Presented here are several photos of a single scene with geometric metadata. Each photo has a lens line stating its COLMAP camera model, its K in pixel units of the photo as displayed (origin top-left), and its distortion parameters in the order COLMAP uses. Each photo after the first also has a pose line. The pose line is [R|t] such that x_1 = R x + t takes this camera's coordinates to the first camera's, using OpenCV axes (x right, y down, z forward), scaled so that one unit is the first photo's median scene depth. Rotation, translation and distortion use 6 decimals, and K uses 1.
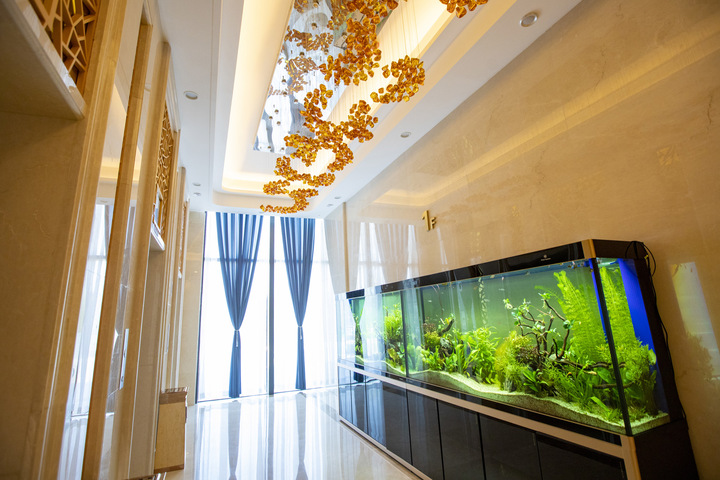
lens RADIAL K [[339.1, 0, 360.0], [0, 339.1, 240.0], [0, 0, 1]] dist [0.002324, 0.000097]
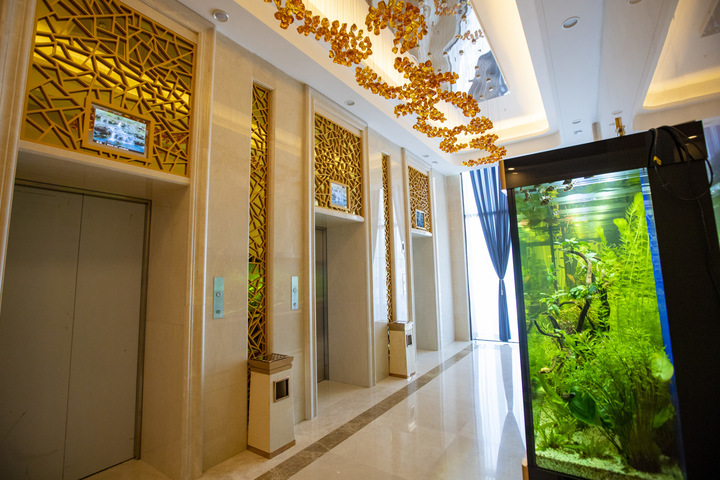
lens RADIAL K [[339.1, 0, 360.0], [0, 339.1, 240.0], [0, 0, 1]] dist [0.002324, 0.000097]
pose [[0.533331, -0.062666, -0.843582, 0.423890], [0.189495, 0.980759, 0.046947, 0.022526], [0.824409, -0.184893, 0.534944, 0.164025]]
